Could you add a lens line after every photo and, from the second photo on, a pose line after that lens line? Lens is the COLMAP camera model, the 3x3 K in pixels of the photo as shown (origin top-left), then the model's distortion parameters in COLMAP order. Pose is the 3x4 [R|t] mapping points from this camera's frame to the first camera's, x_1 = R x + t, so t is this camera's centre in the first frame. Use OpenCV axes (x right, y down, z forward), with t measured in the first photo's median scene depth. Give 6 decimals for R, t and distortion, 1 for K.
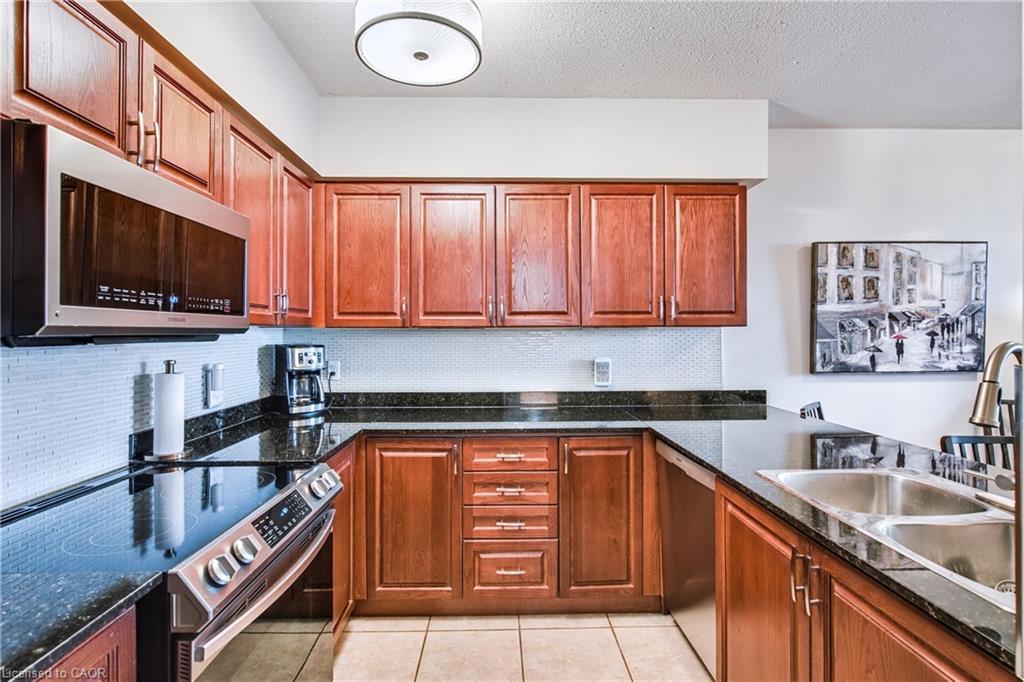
lens RADIAL K [[480.8, 0, 509.5], [0, 480.8, 330.9], [0, 0, 1]] dist [-0.003057, 0.000171]
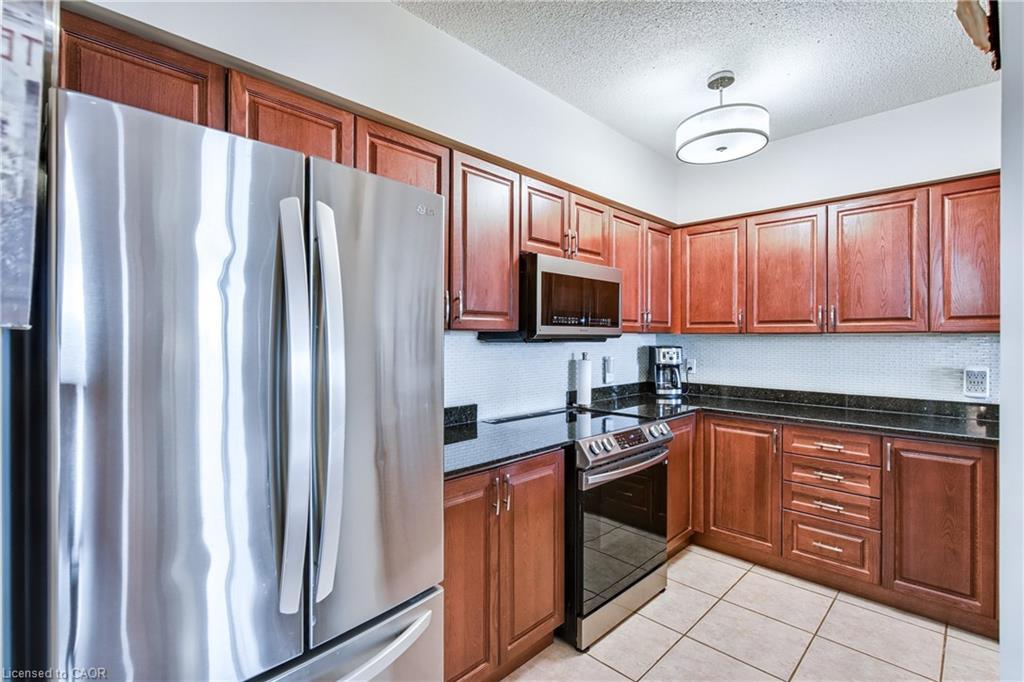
lens RADIAL K [[474.2, 0, 512.0], [0, 474.2, 341.0], [0, 0, 1]] dist [-0.001867, 0.000085]
pose [[0.695210, 0.009375, -0.718745, 0.284686], [-0.001213, 0.999929, 0.011869, -0.001883], [0.718805, -0.007379, 0.695172, -0.321446]]
